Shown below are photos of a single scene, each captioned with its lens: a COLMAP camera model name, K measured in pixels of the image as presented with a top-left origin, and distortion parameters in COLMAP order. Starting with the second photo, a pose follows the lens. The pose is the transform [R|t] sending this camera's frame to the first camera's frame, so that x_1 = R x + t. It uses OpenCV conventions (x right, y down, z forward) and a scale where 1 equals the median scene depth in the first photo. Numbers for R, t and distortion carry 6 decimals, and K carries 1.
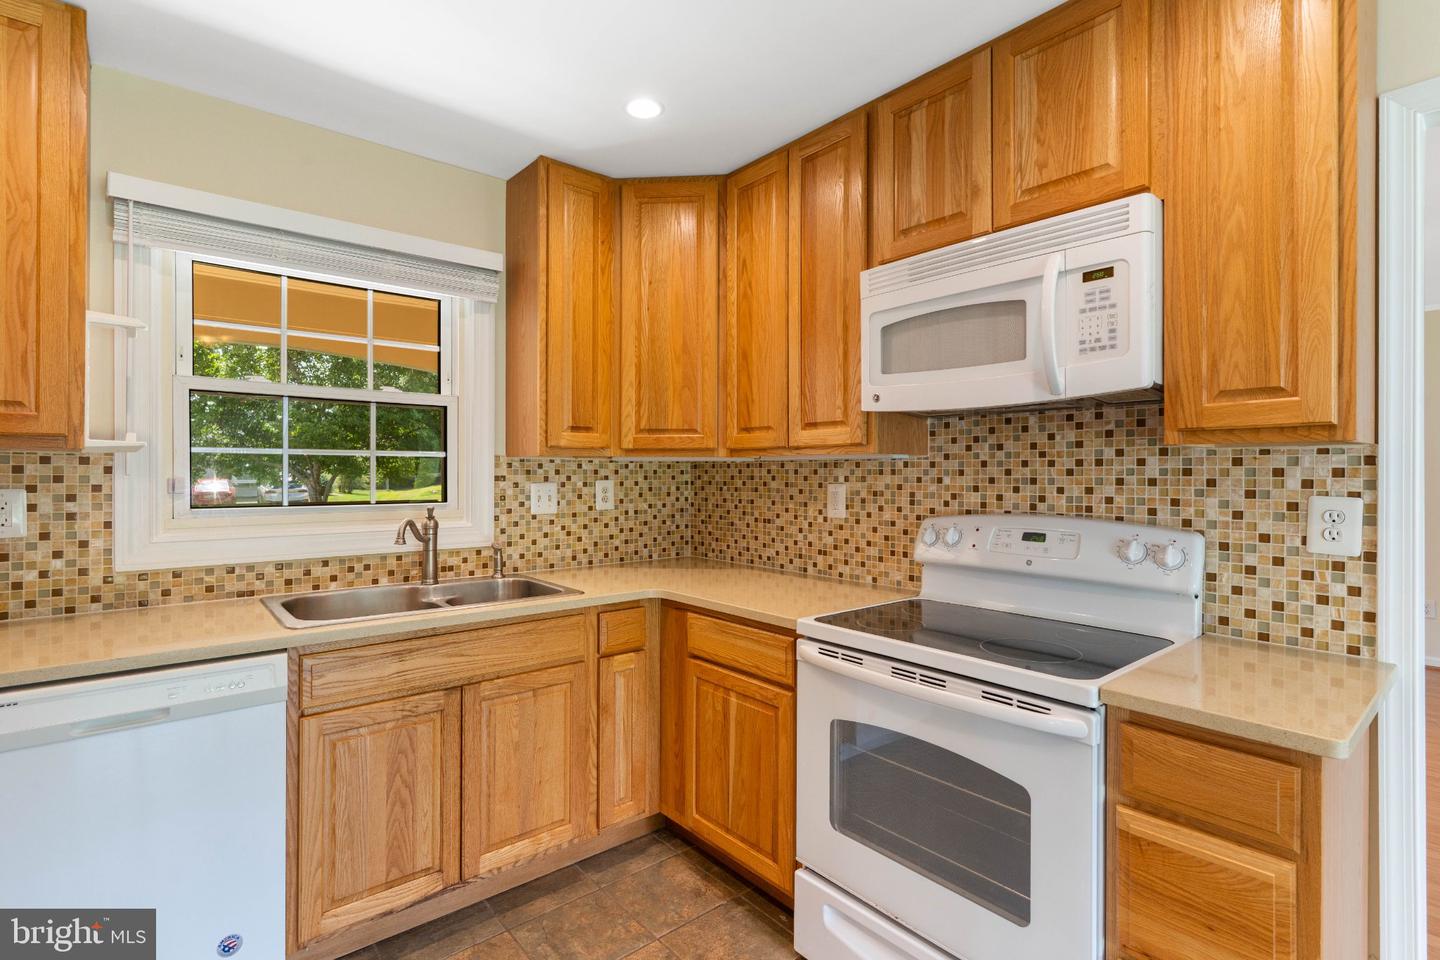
lens RADIAL K [[693.8, 0, 713.1], [0, 693.8, 469.7], [0, 0, 1]] dist [0.001390, 0.000229]
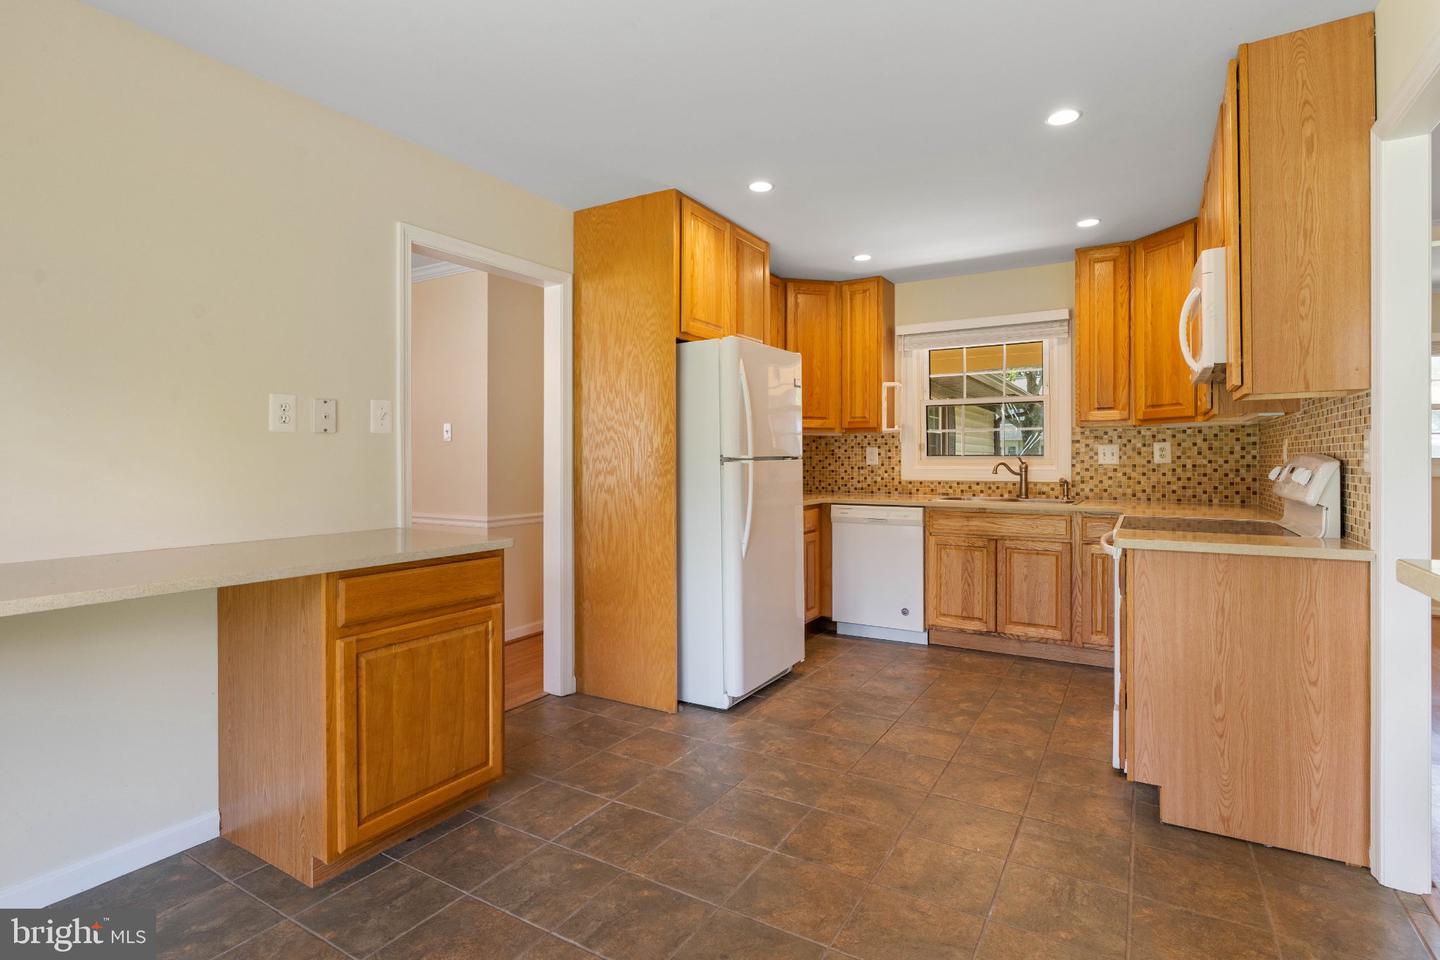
lens RADIAL K [[715.7, 0, 721.7], [0, 715.7, 468.4], [0, 0, 1]] dist [-0.002966, 0.001608]
pose [[0.321425, 0.006860, -0.946910, 0.991400], [0.004533, 0.999951, 0.008783, 0.055017], [0.946924, -0.007115, 0.321379, -0.330923]]
